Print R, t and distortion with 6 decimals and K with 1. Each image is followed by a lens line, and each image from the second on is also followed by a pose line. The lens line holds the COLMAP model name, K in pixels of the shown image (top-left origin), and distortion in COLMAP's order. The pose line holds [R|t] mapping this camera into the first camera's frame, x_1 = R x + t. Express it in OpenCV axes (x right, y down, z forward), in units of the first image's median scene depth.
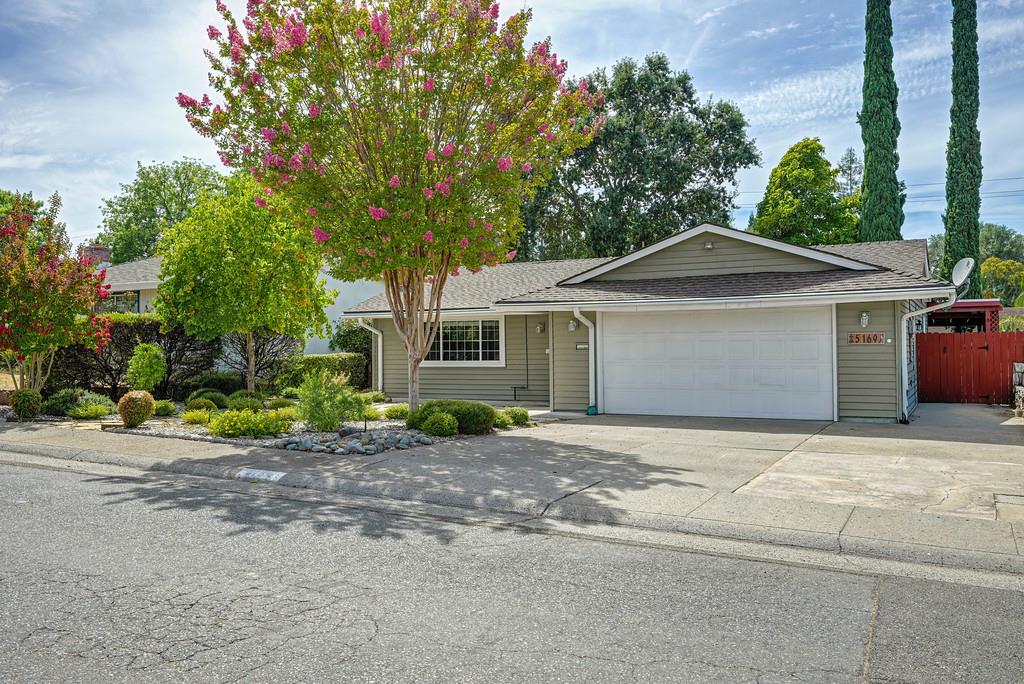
lens RADIAL K [[904.9, 0, 511.4], [0, 904.9, 338.5], [0, 0, 1]] dist [-0.002570, 0.004420]
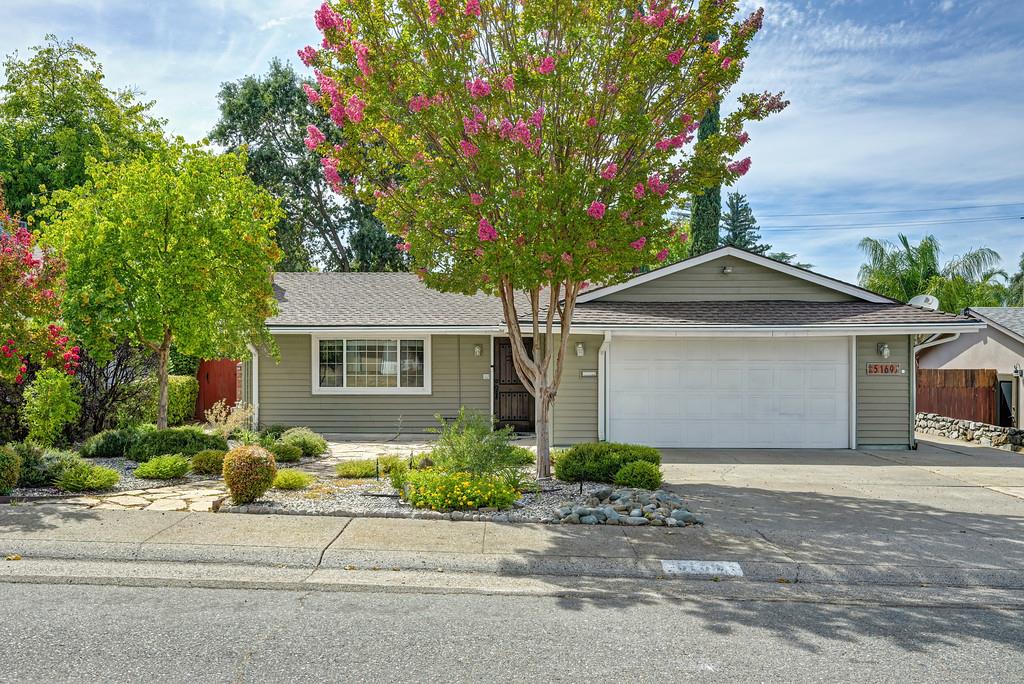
lens RADIAL K [[904.9, 0, 515.0], [0, 904.9, 365.7], [0, 0, 1]] dist [-0.002570, 0.004420]
pose [[0.887383, 0.006938, 0.460981, -0.398924], [-0.014017, 0.999831, 0.011935, -0.008717], [-0.460820, -0.017052, 0.887330, 0.237227]]
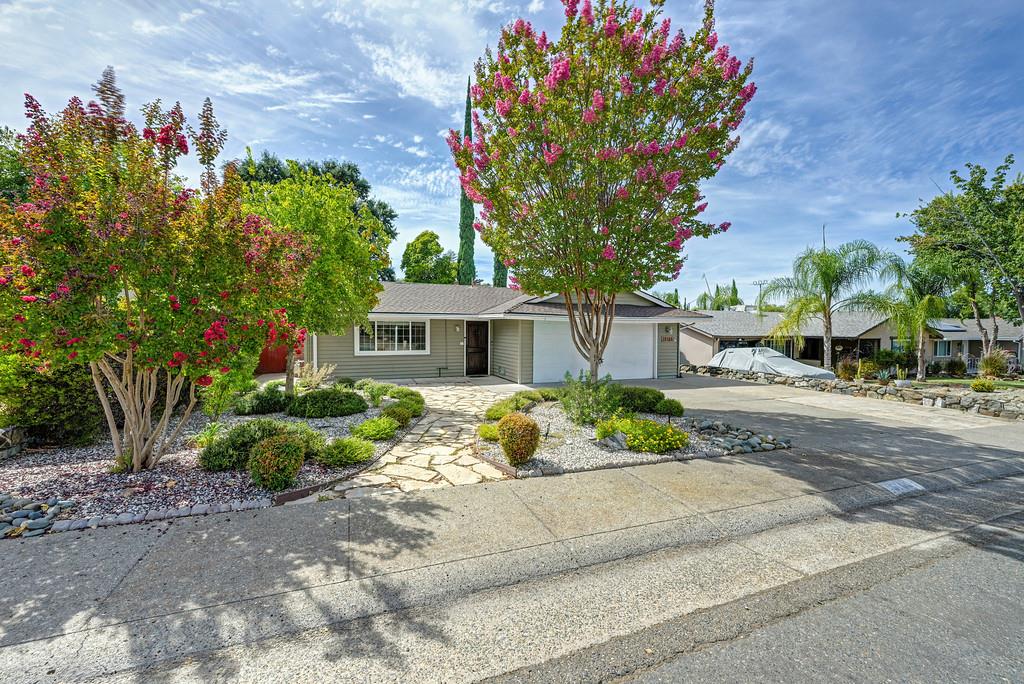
lens RADIAL K [[405.9, 0, 512.6], [0, 405.9, 354.8], [0, 0, 1]] dist [0.000767, -0.001149]
pose [[0.649600, -0.033994, 0.759516, -0.499663], [-0.019649, 0.997915, 0.061470, -0.012878], [-0.760022, -0.054855, 0.647578, 0.567179]]
